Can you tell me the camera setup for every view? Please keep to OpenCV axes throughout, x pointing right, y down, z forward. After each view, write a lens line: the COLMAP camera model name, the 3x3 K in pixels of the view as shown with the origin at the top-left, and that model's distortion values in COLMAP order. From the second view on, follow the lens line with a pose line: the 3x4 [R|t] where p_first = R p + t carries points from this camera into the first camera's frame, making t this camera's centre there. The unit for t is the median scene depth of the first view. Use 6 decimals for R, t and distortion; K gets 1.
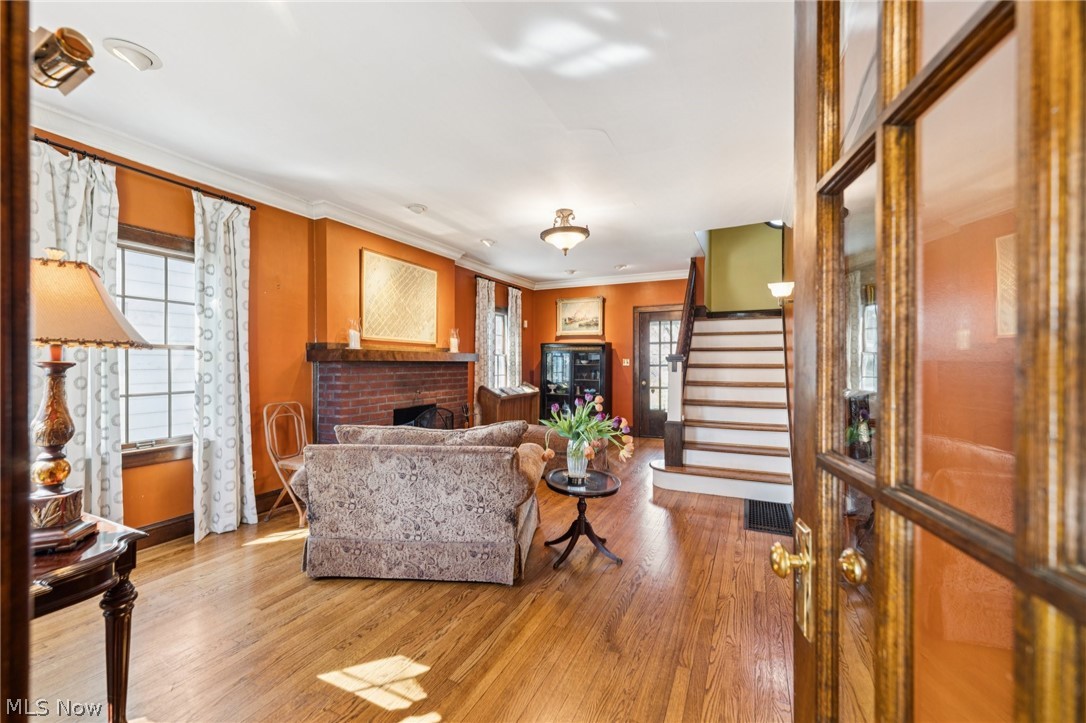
lens RADIAL K [[433.3, 0, 537.6], [0, 433.3, 364.1], [0, 0, 1]] dist [-0.001949, 0.000118]
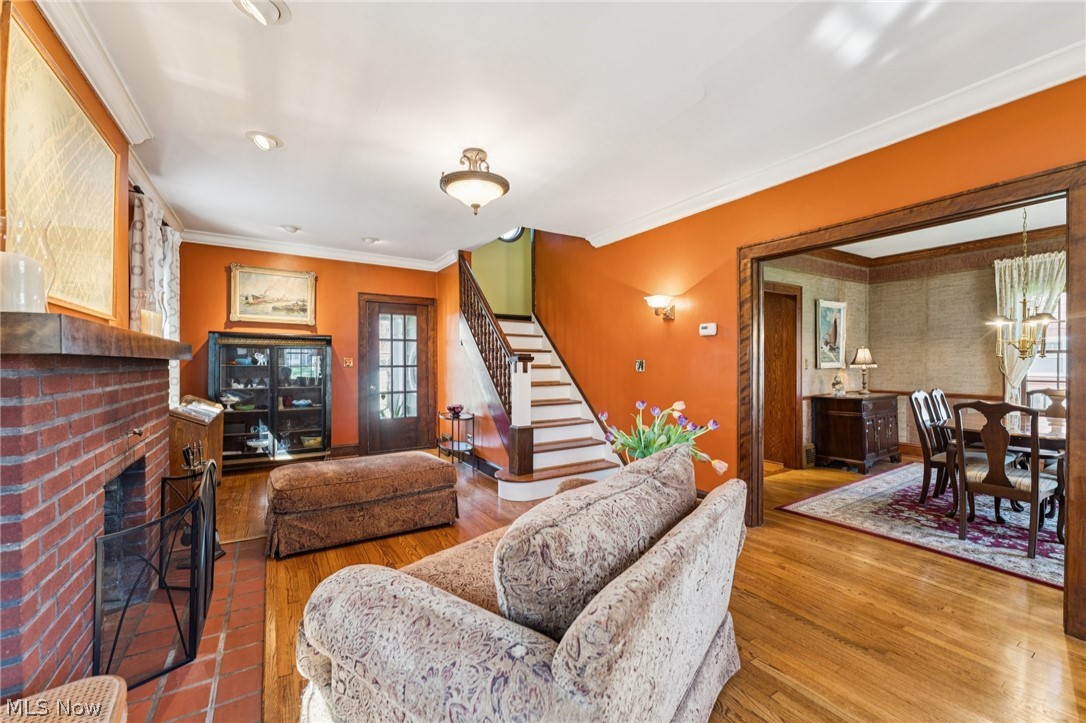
lens RADIAL K [[433.3, 0, 540.8], [0, 433.3, 362.8], [0, 0, 1]] dist [-0.001949, 0.000118]
pose [[0.530370, -0.000894, 0.847766, -0.399933], [0.004140, 0.999990, -0.001536, -0.000889], [-0.847756, 0.004324, 0.530369, 0.427525]]
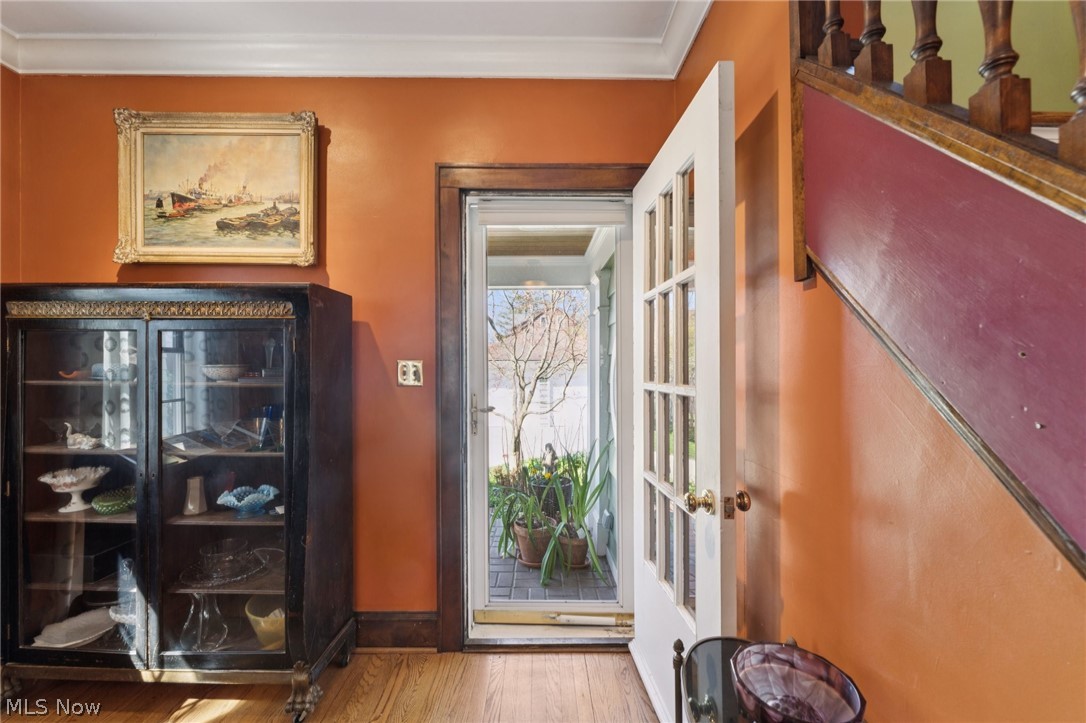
lens RADIAL K [[433.3, 0, 539.5], [0, 433.3, 361.7], [0, 0, 1]] dist [-0.001949, 0.000118]
pose [[0.897099, -0.002983, 0.441821, 0.232979], [0.004308, 0.999989, -0.001995, -0.013969], [-0.441810, 0.003693, 0.897101, 1.063456]]
